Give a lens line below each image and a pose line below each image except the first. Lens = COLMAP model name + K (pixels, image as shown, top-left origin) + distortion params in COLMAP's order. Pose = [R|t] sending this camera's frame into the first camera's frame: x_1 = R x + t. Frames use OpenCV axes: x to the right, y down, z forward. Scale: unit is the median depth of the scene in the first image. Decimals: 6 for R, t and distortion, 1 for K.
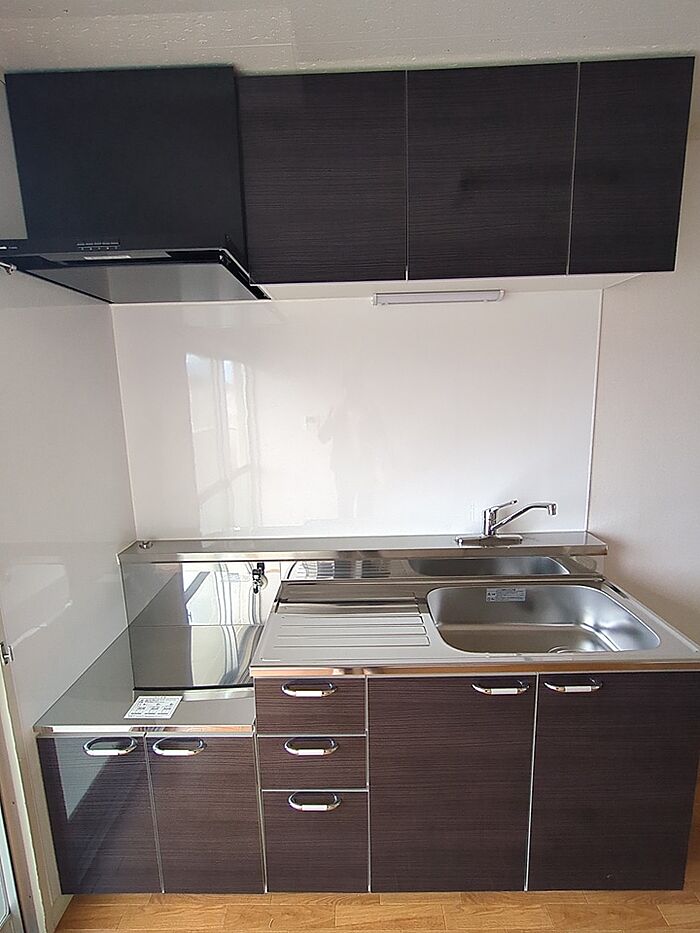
lens RADIAL K [[436.7, 0, 350.0], [0, 436.7, 466.5], [0, 0, 1]] dist [0.001191, 0.000248]
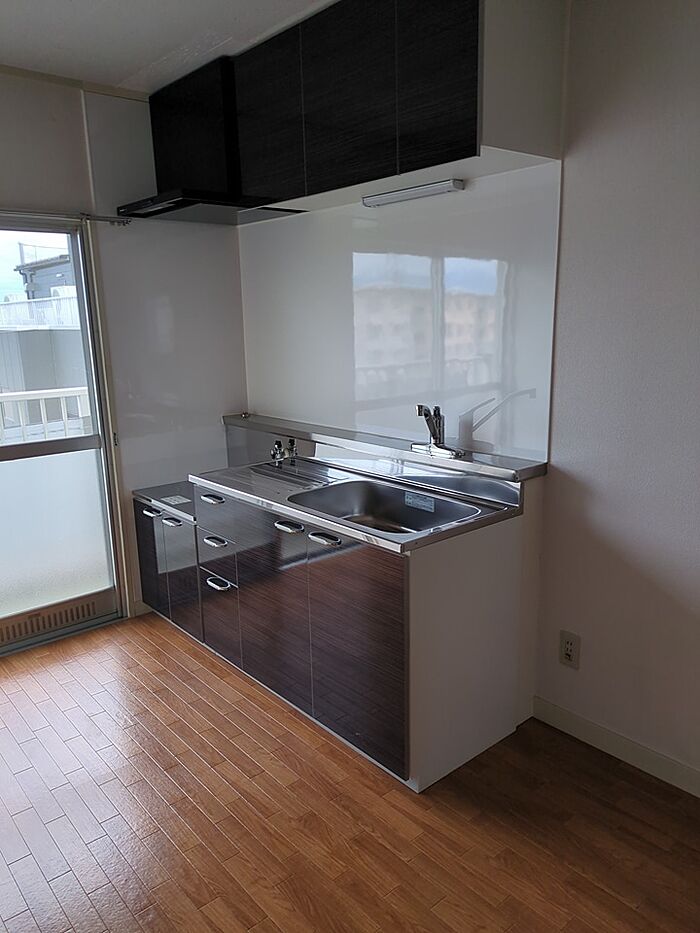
lens RADIAL K [[684.4, 0, 350.0], [0, 684.4, 466.5], [0, 0, 1]] dist [0.009769, 0.002494]
pose [[0.661998, 0.172281, -0.729437, 1.667369], [-0.104679, 0.984937, 0.137625, 0.026012], [0.742160, -0.014750, 0.670060, -0.172229]]
